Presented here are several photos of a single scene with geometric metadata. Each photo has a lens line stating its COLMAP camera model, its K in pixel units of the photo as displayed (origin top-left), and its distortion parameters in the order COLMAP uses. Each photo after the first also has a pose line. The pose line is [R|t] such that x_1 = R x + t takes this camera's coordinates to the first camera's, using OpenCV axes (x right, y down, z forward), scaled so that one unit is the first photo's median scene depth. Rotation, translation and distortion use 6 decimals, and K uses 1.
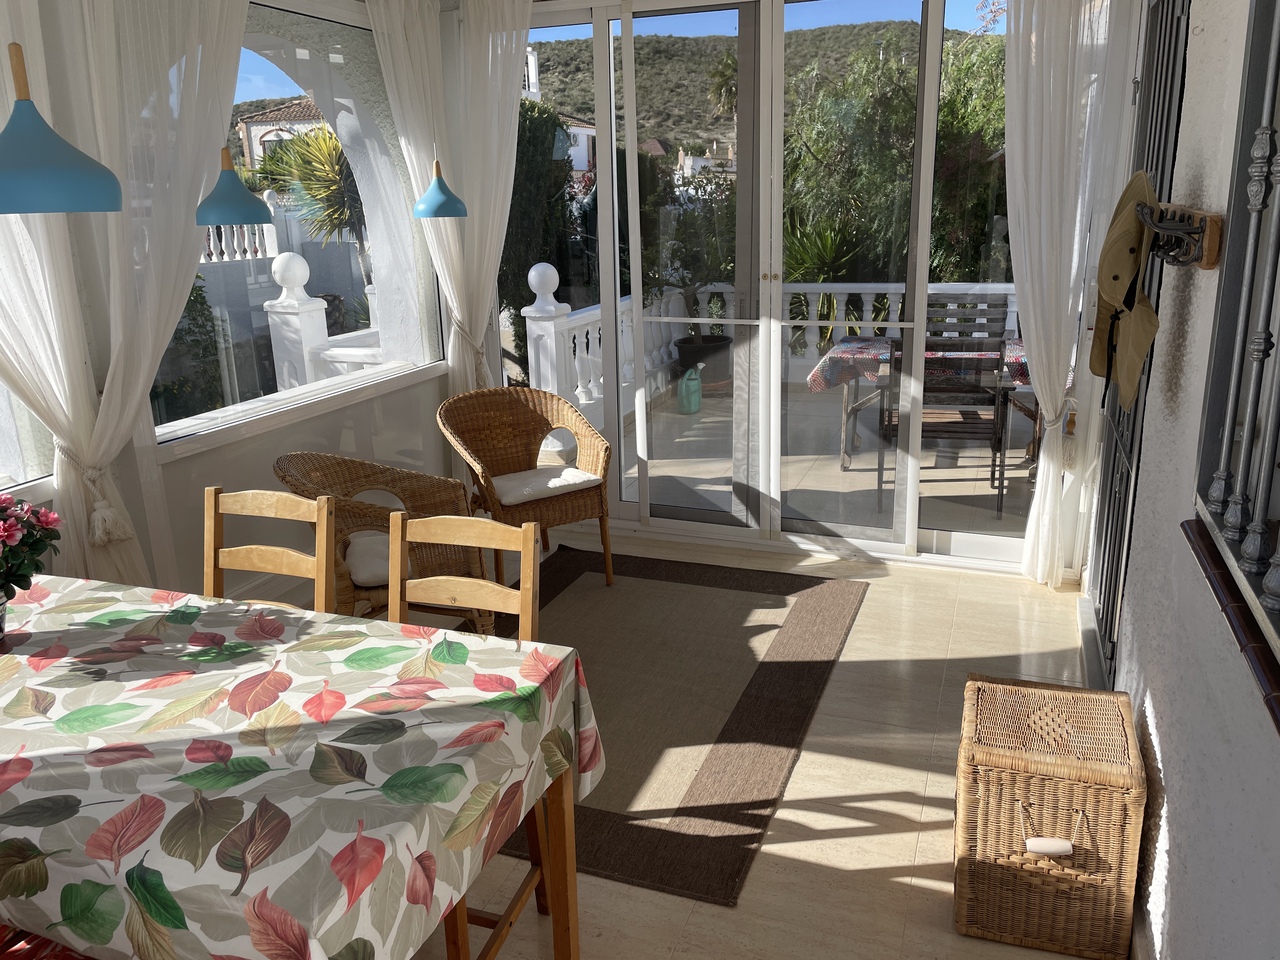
lens RADIAL K [[965.5, 0, 638.2], [0, 965.5, 481.2], [0, 0, 1]] dist [0.103725, -0.131831]
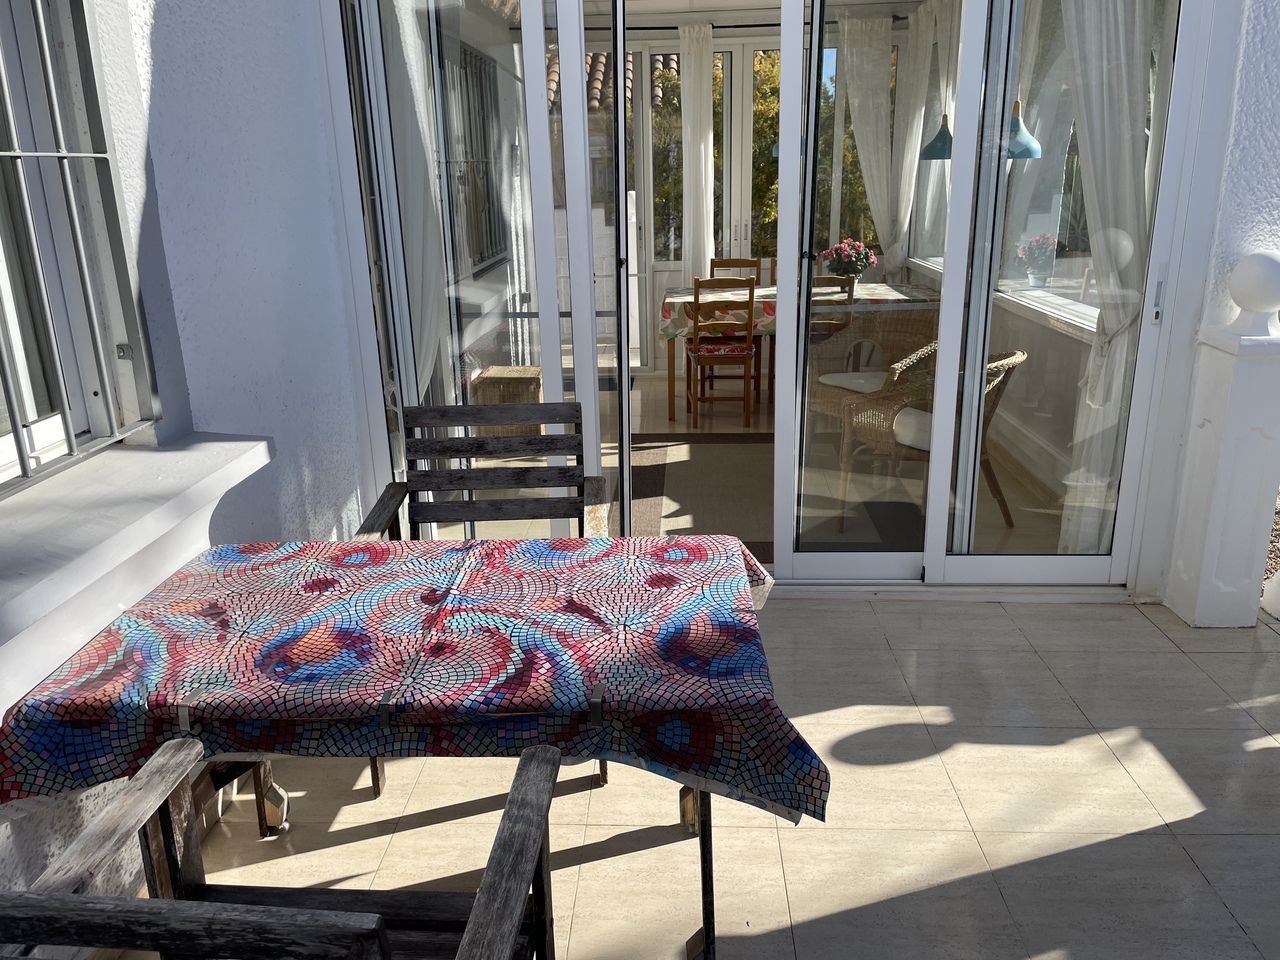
lens RADIAL K [[965.5, 0, 638.2], [0, 965.5, 481.2], [0, 0, 1]] dist [0.103725, -0.131831]
pose [[-0.948855, 0.131943, -0.286819, 0.550922], [-0.050140, 0.833974, 0.549521, -0.595548], [0.311705, 0.535797, -0.784705, 2.038080]]
